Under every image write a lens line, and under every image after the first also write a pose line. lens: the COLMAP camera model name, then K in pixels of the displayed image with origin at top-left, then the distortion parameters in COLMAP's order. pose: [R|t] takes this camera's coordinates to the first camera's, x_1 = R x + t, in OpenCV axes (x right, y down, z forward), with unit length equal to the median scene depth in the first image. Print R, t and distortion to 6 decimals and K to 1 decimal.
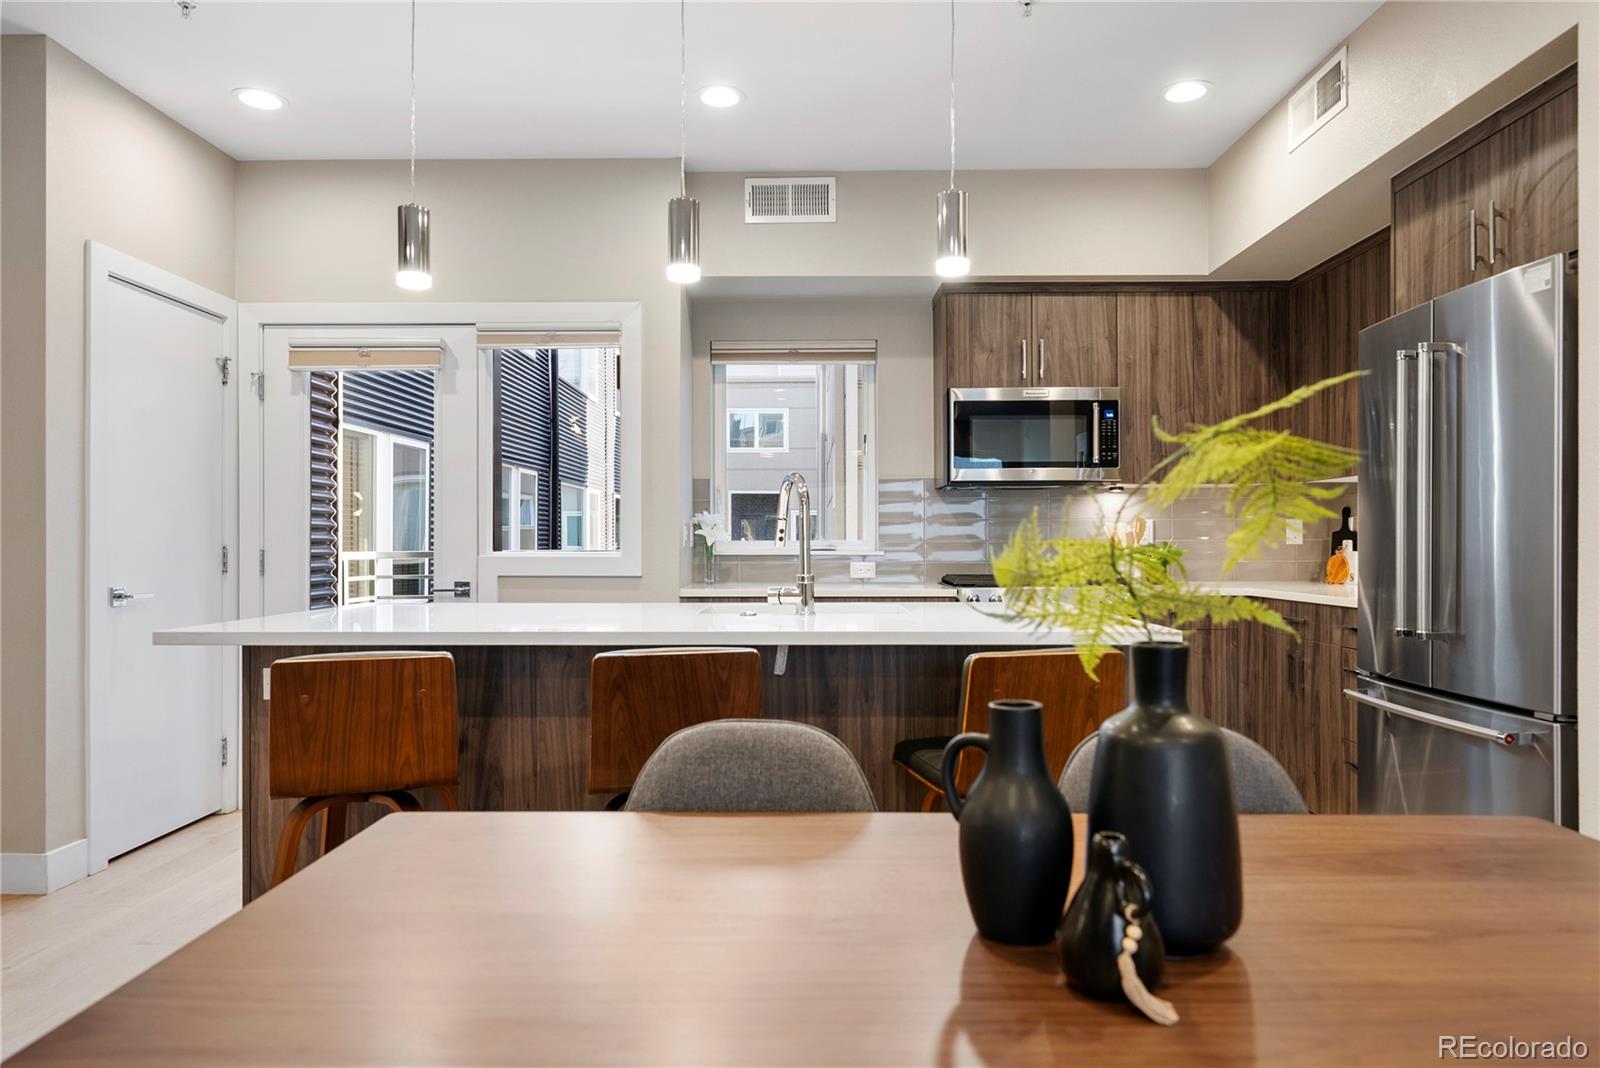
lens RADIAL K [[1028.6, 0, 800.8], [0, 1028.6, 537.4], [0, 0, 1]] dist [0.013320, -0.009069]
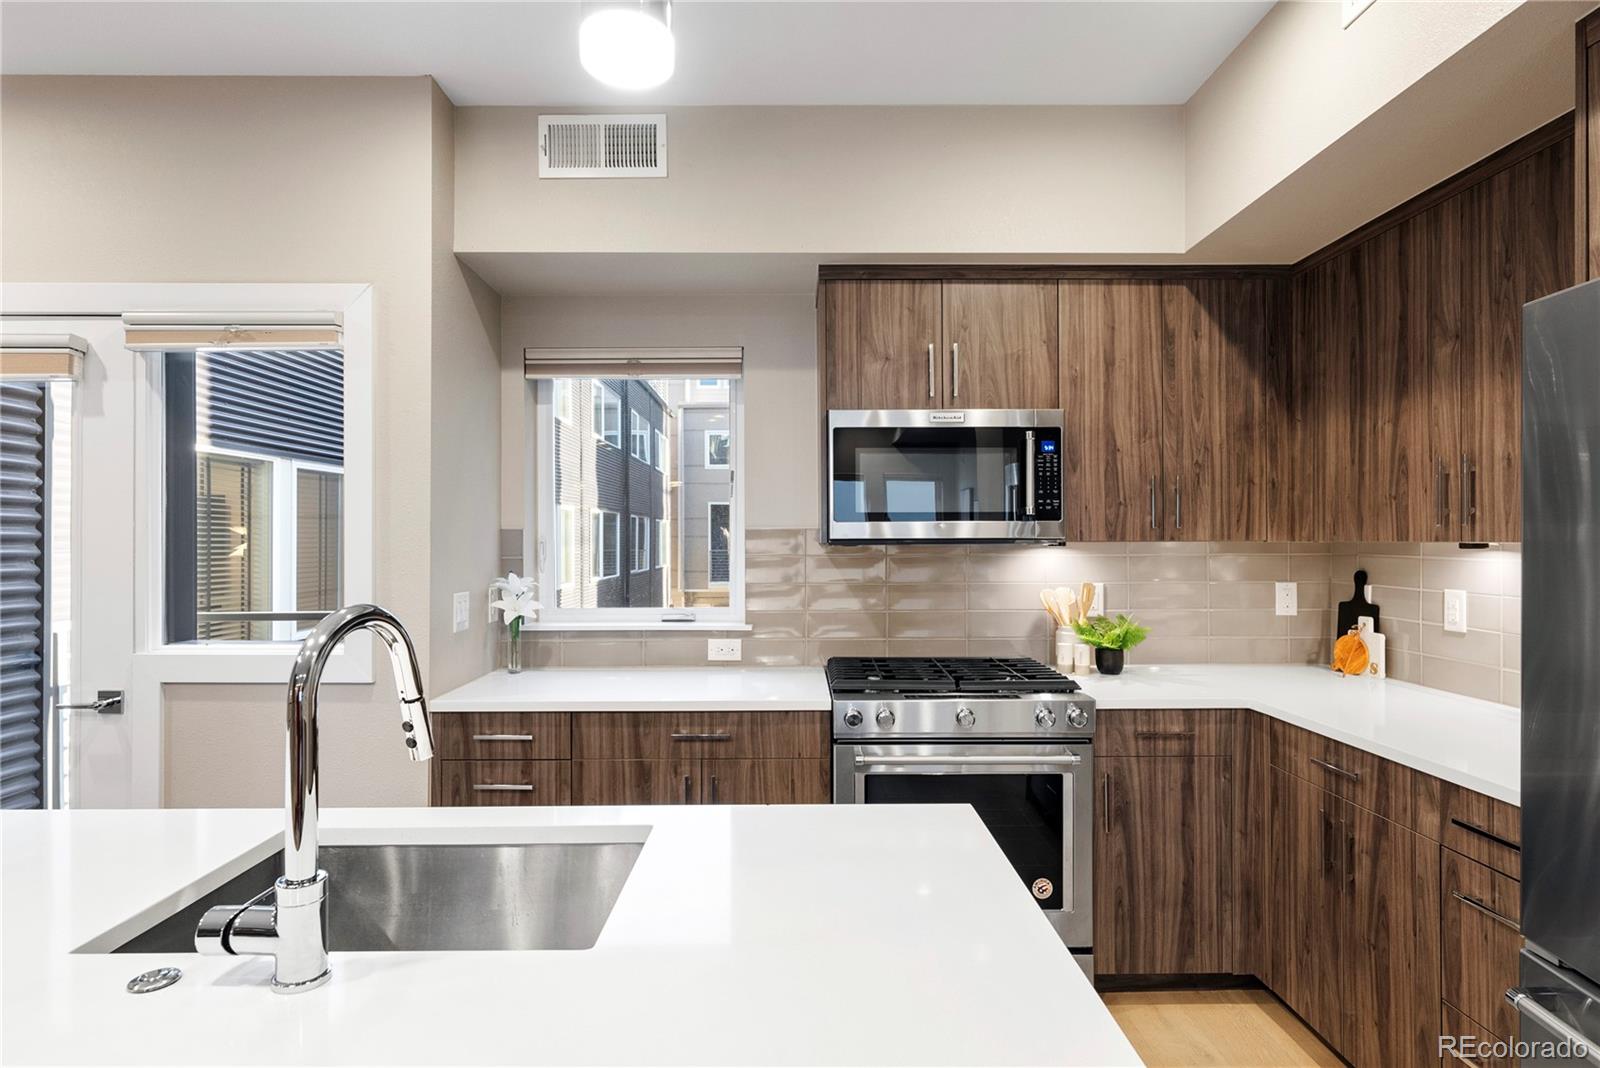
lens RADIAL K [[844.4, 0, 802.1], [0, 844.4, 536.9], [0, 0, 1]] dist [0.001321, 0.003492]
pose [[0.999816, -0.000659, 0.019188, 0.116179], [0.000625, 0.999998, 0.001781, -0.057848], [-0.019189, -0.001769, 0.999814, 0.412938]]
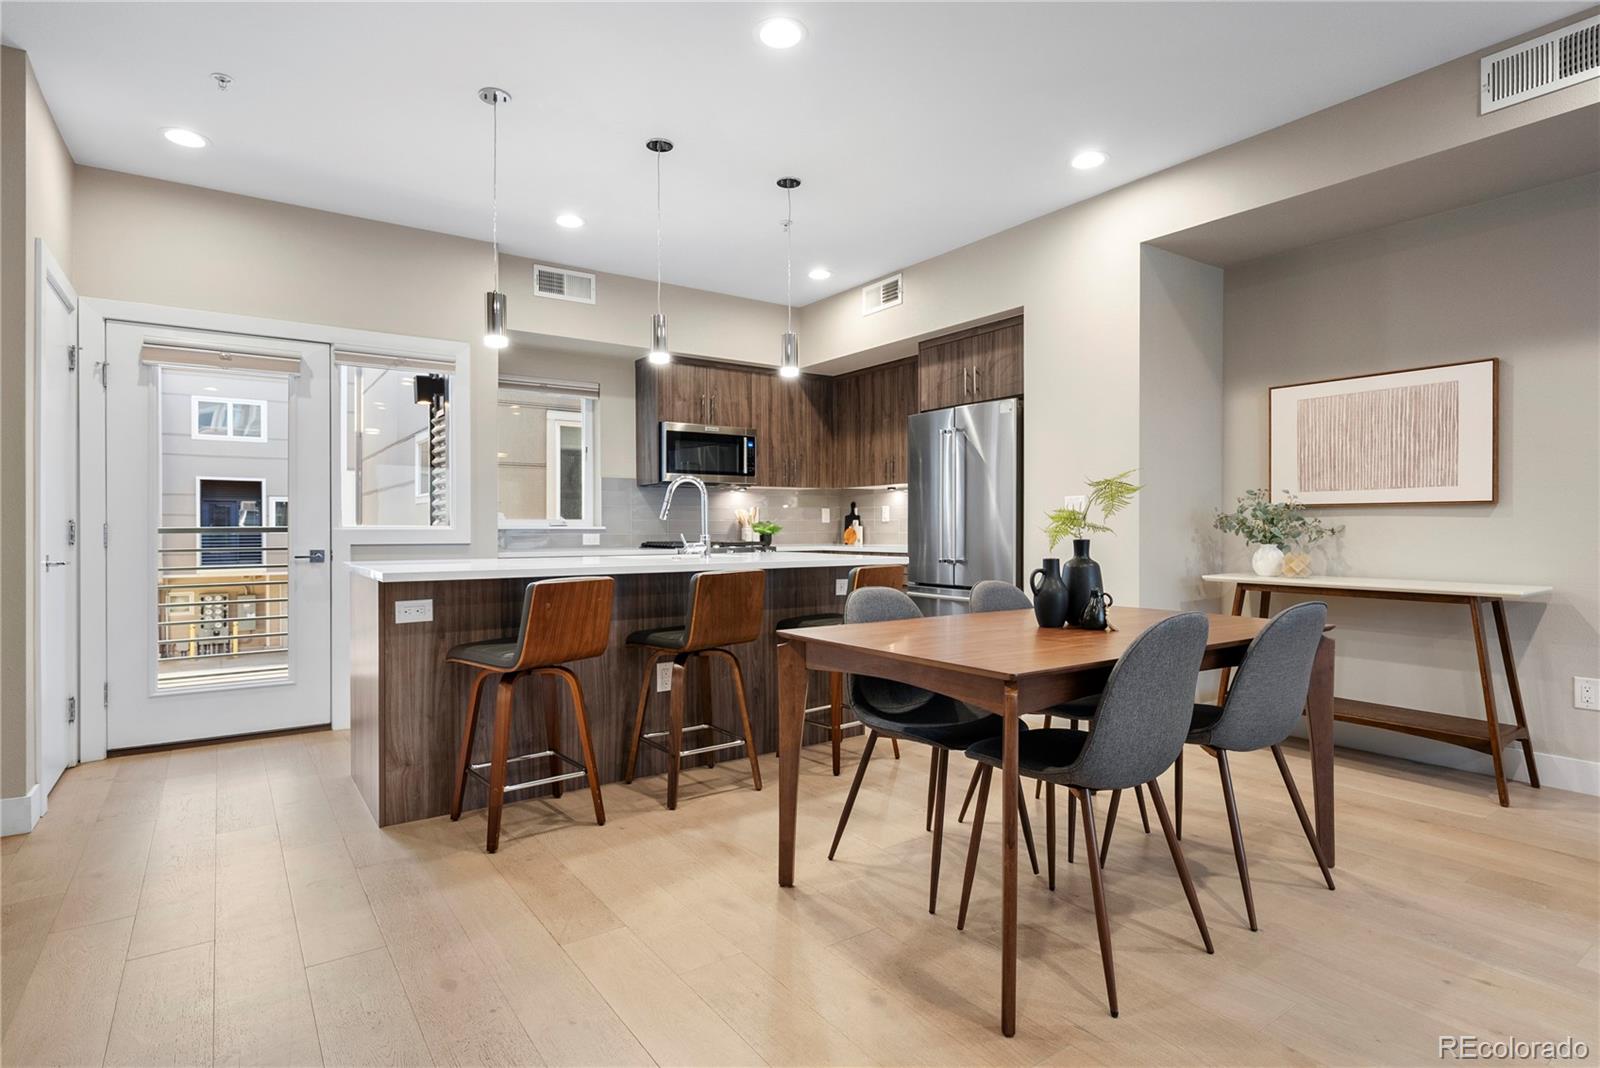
lens RADIAL K [[827.6, 0, 806.1], [0, 827.6, 524.8], [0, 0, 1]] dist [0.004656, -0.001421]
pose [[0.810296, 0.001050, 0.586020, -0.420101], [-0.001409, 0.999999, 0.000157, 0.011340], [-0.586019, -0.000953, 0.810297, -0.148953]]
